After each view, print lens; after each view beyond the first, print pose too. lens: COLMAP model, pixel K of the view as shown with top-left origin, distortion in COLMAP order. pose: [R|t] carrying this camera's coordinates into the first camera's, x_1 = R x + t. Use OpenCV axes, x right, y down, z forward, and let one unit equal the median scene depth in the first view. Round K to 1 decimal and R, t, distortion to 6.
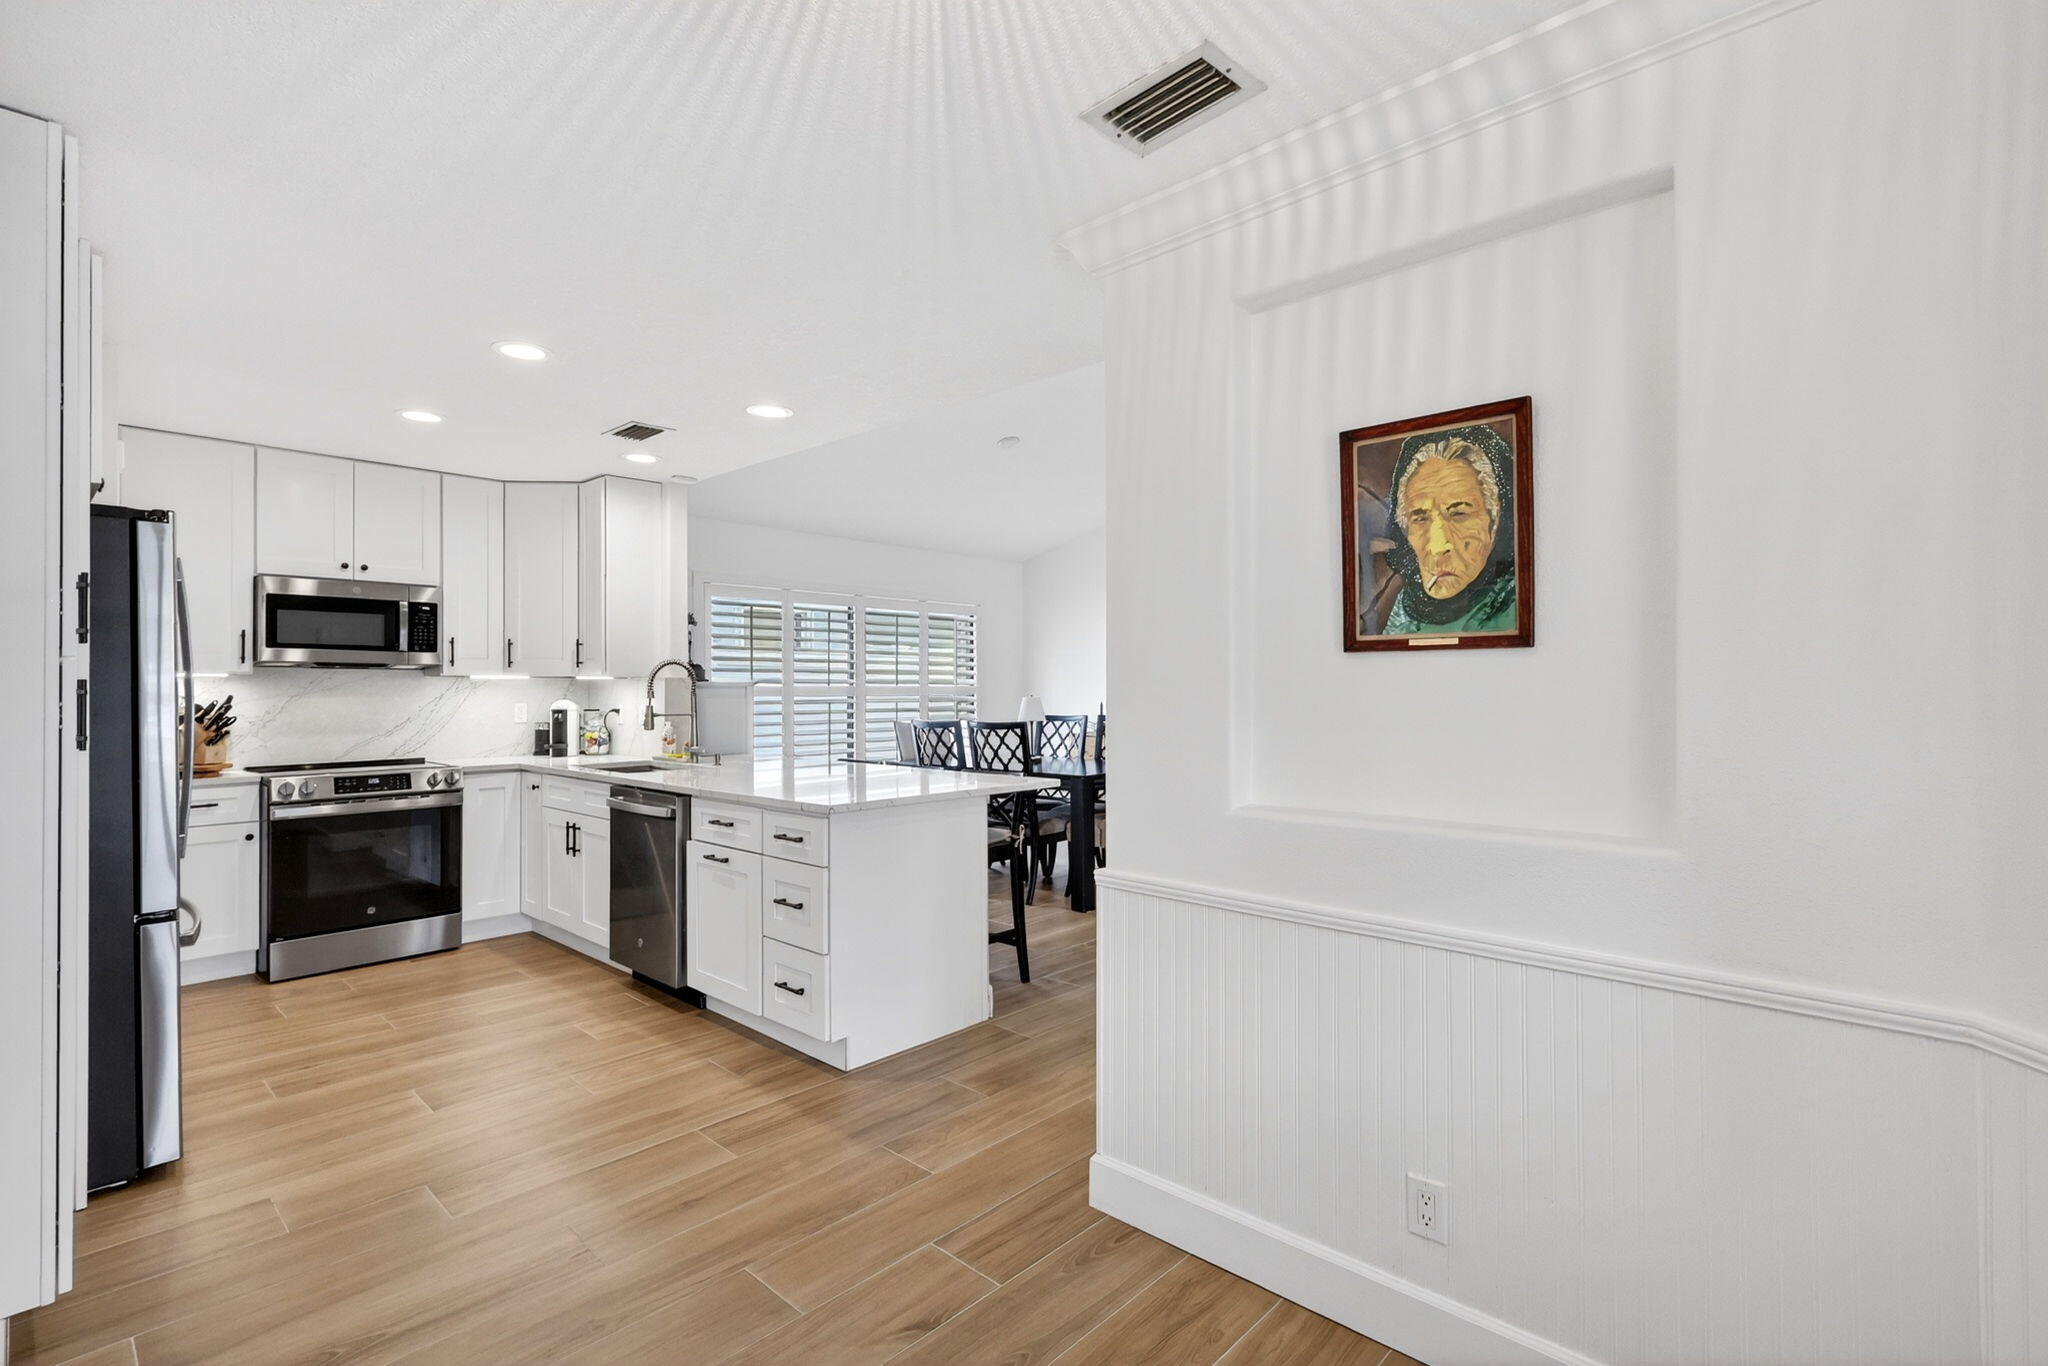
lens RADIAL K [[961.2, 0, 1021.7], [0, 961.2, 678.3], [0, 0, 1]] dist [-0.002266, -0.000065]
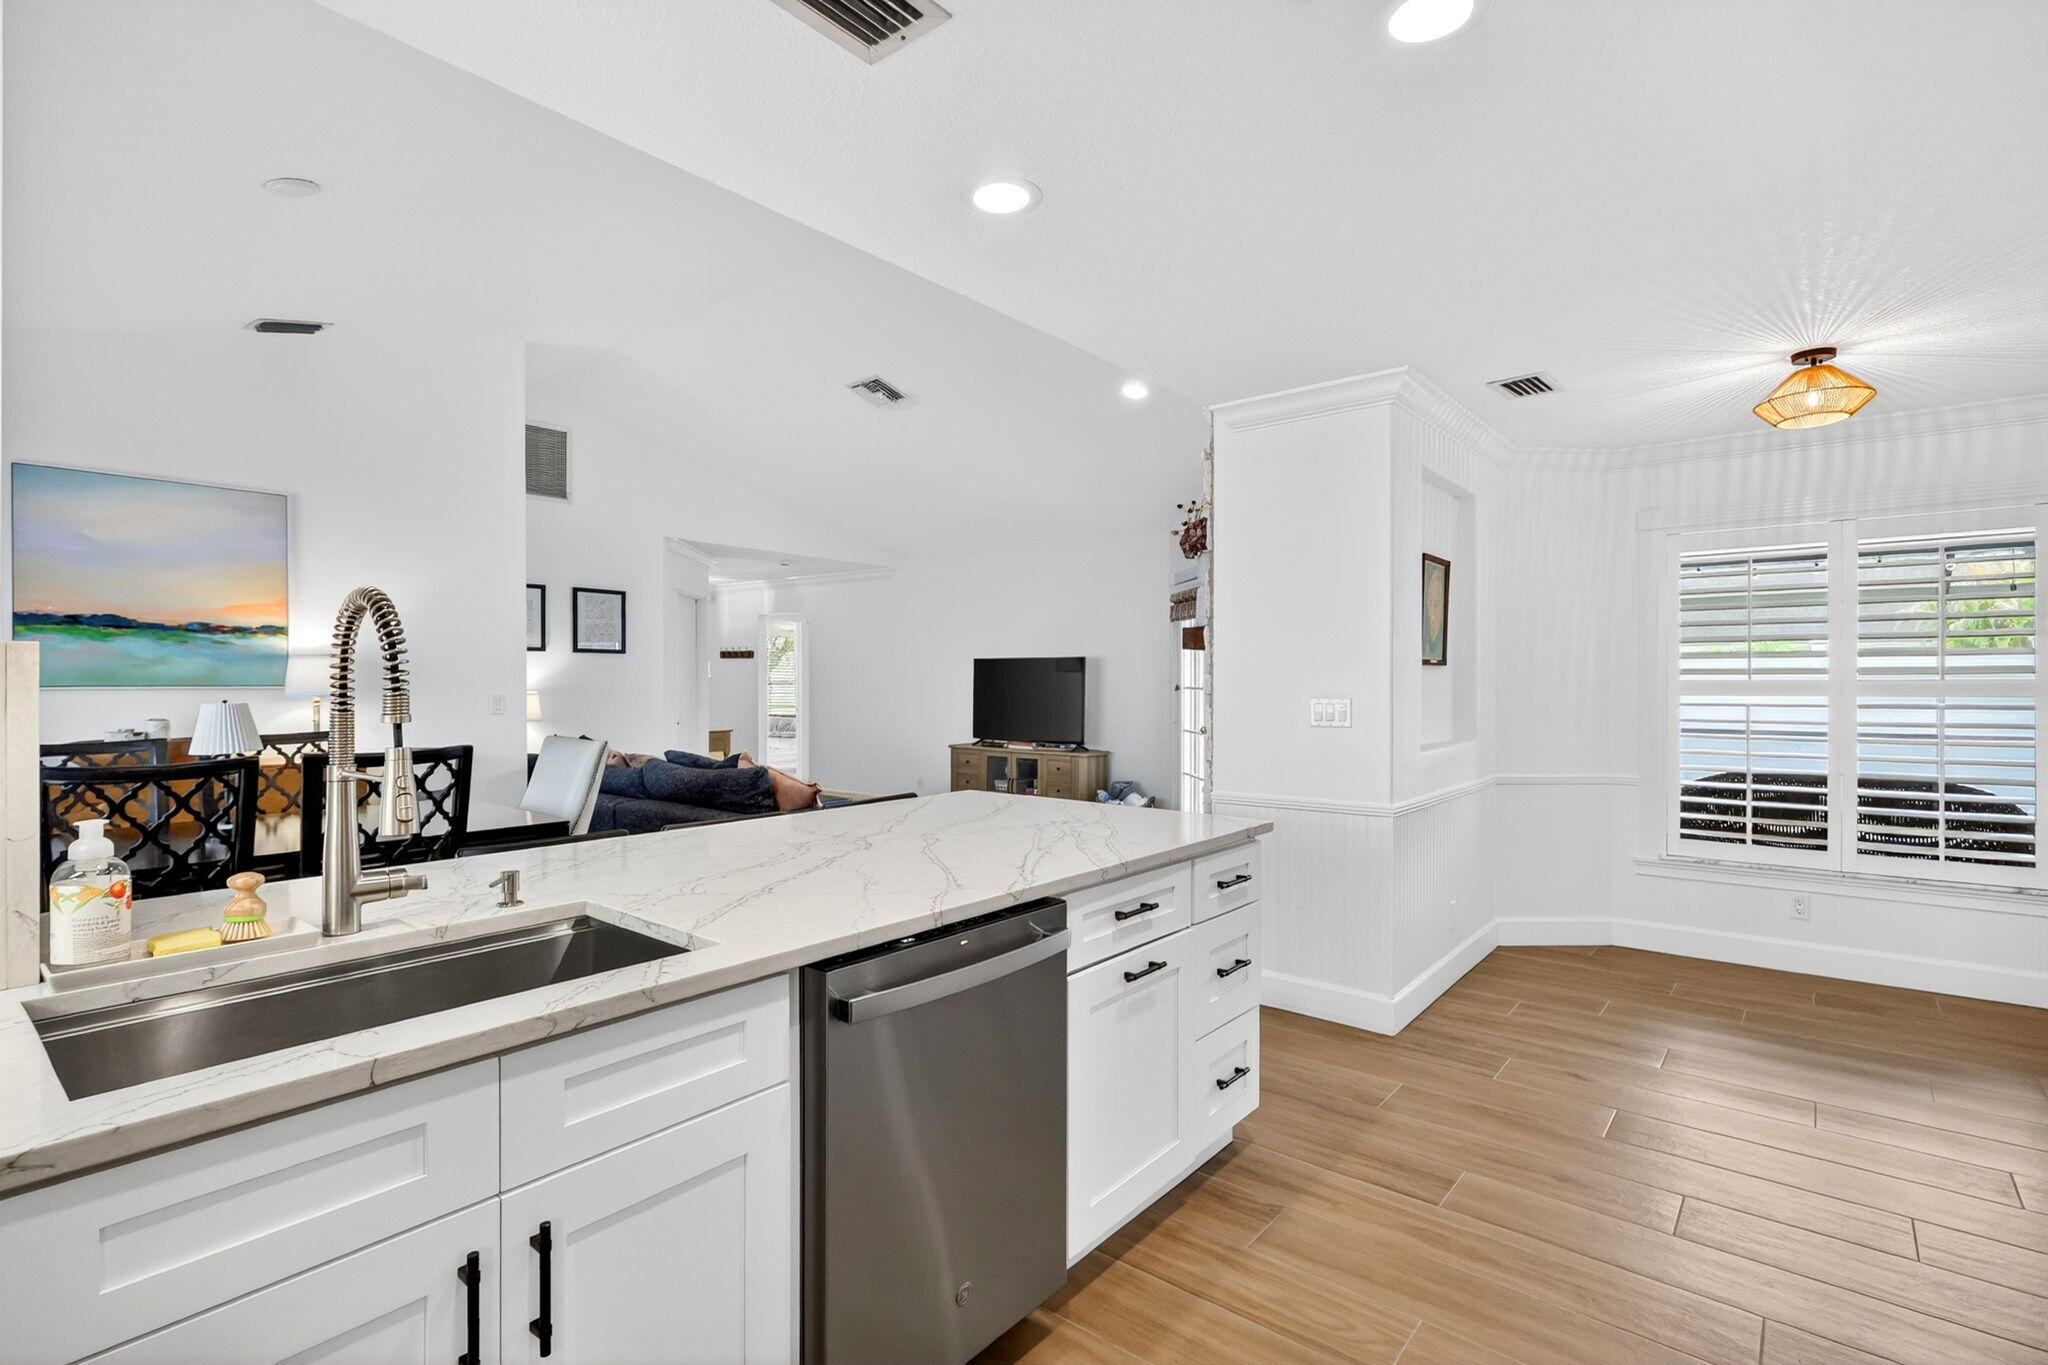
lens RADIAL K [[961.2, 0, 1020.5], [0, 961.2, 686.1], [0, 0, 1]] dist [-0.002266, -0.000065]
pose [[-0.066072, -0.003230, 0.997810, -1.012609], [-0.005688, 0.999980, 0.002860, 0.011577], [-0.997799, -0.005487, -0.066089, 1.250233]]
